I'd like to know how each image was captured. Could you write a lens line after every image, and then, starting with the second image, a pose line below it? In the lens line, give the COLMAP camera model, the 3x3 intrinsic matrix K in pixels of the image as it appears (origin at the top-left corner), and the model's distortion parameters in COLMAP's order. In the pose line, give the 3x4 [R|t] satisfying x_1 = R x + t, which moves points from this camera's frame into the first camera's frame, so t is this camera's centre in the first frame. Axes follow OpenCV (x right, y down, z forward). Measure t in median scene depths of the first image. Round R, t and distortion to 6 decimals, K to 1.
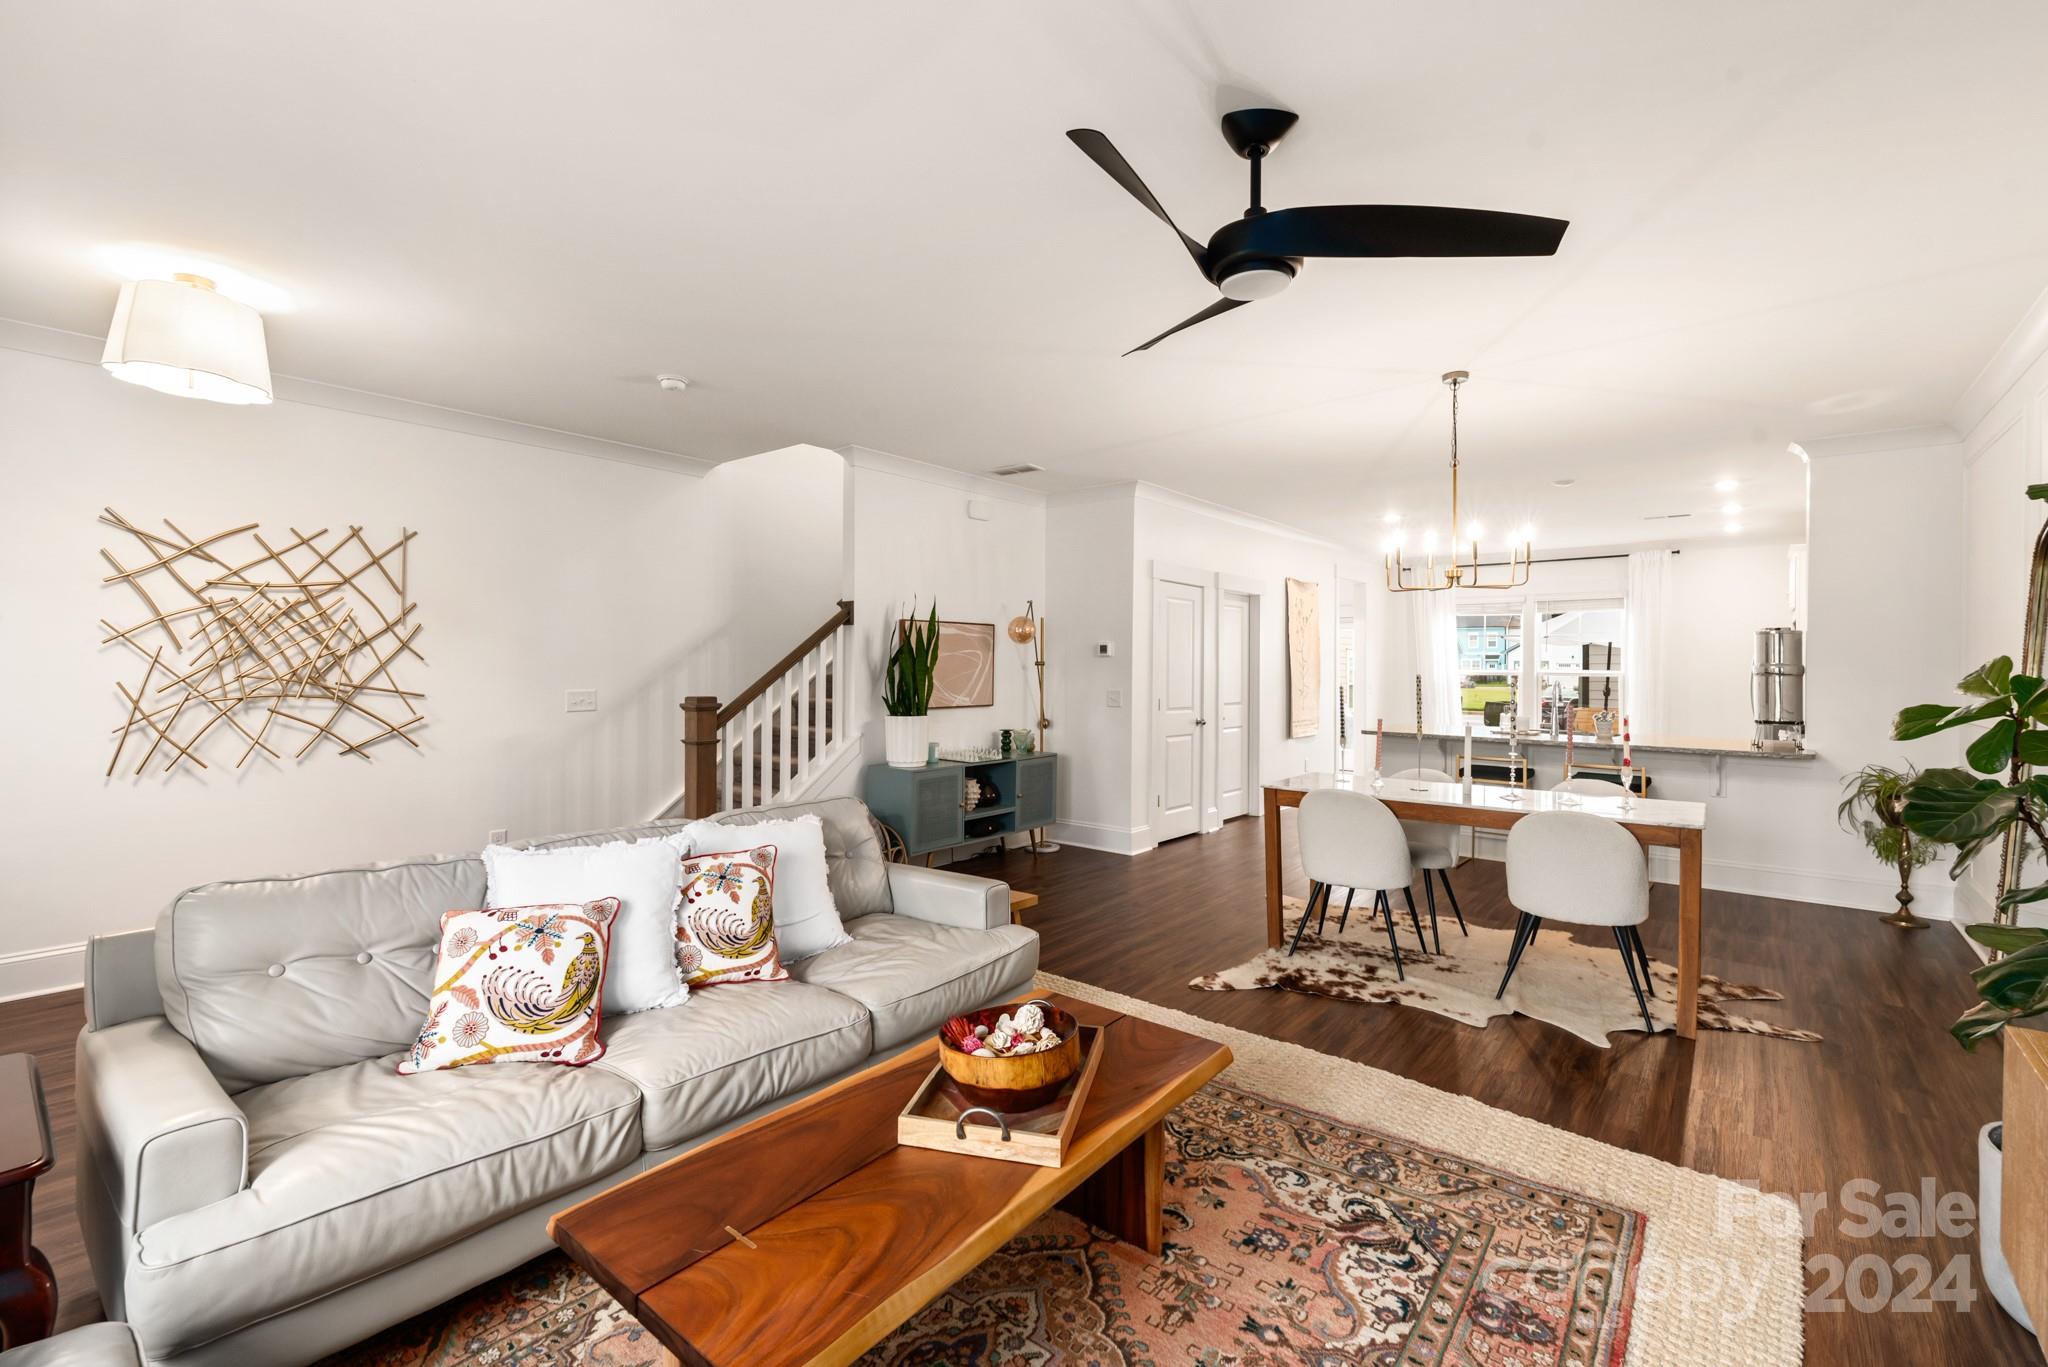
lens RADIAL K [[879.1, 0, 1030.3], [0, 879.1, 667.5], [0, 0, 1]] dist [0.001004, 0.000108]
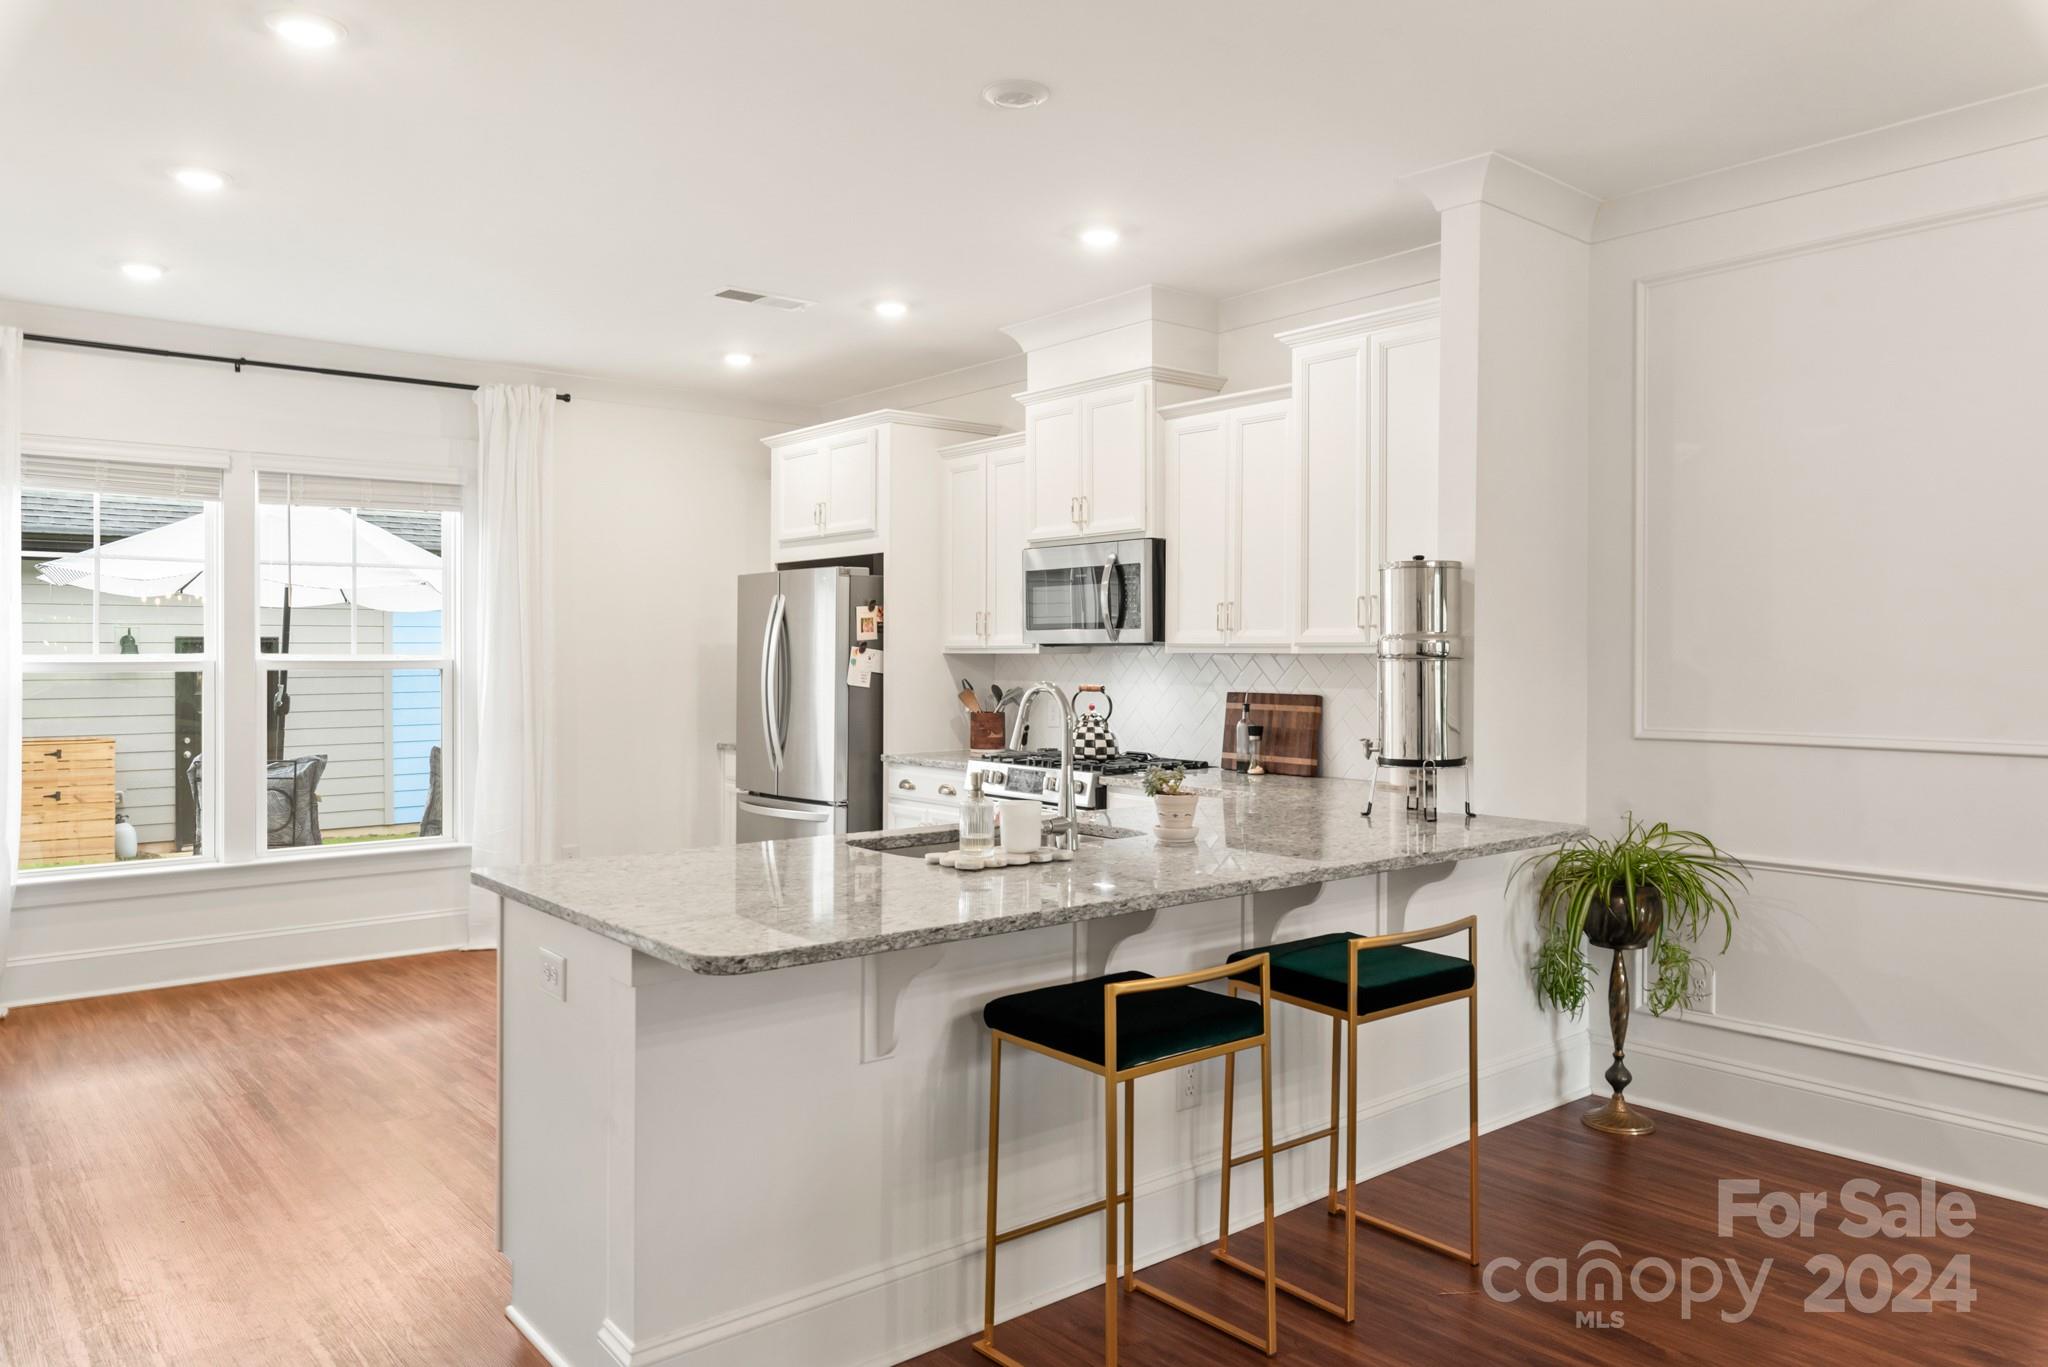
lens RADIAL K [[1394.8, 0, 1046.4], [0, 1394.8, 658.2], [0, 0, 1]] dist [-0.004622, 0.000445]
pose [[0.176289, -0.009094, 0.984296, 0.128254], [0.003305, 0.999957, 0.008647, 0.001840], [-0.984333, 0.001729, 0.176312, 1.388535]]
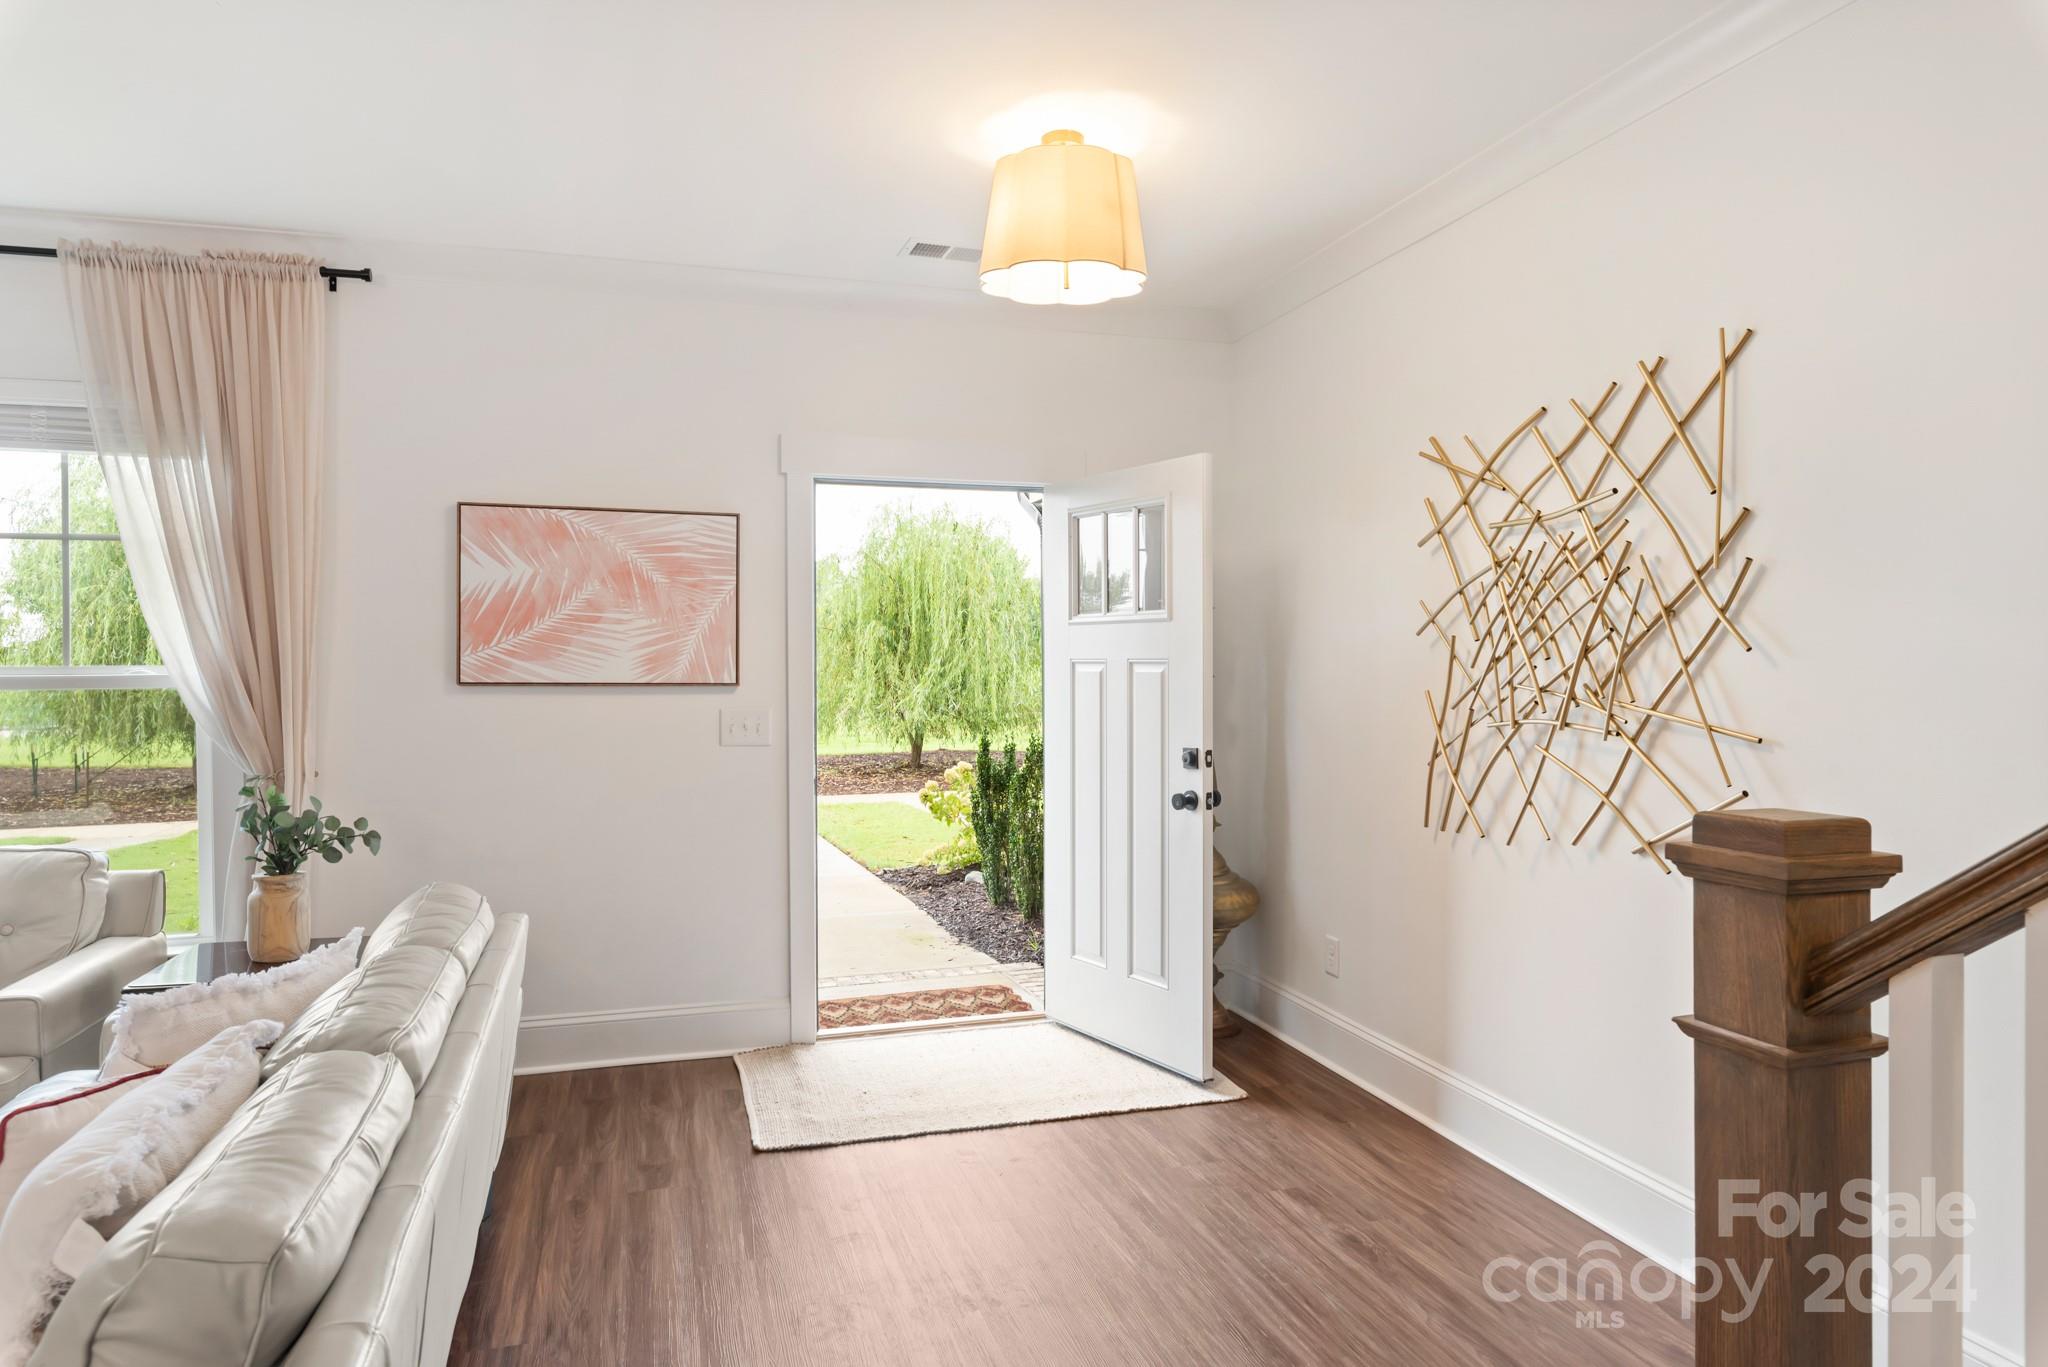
lens RADIAL K [[1237.7, 0, 1024.0], [0, 1237.7, 683.5], [0, 0, 1]] dist [-0.001245, 0.000110]
pose [[-0.551406, 0.009821, -0.834179, -0.060738], [0.002095, 0.999944, 0.010387, -0.000787], [0.834234, 0.003980, -0.551396, 1.151273]]
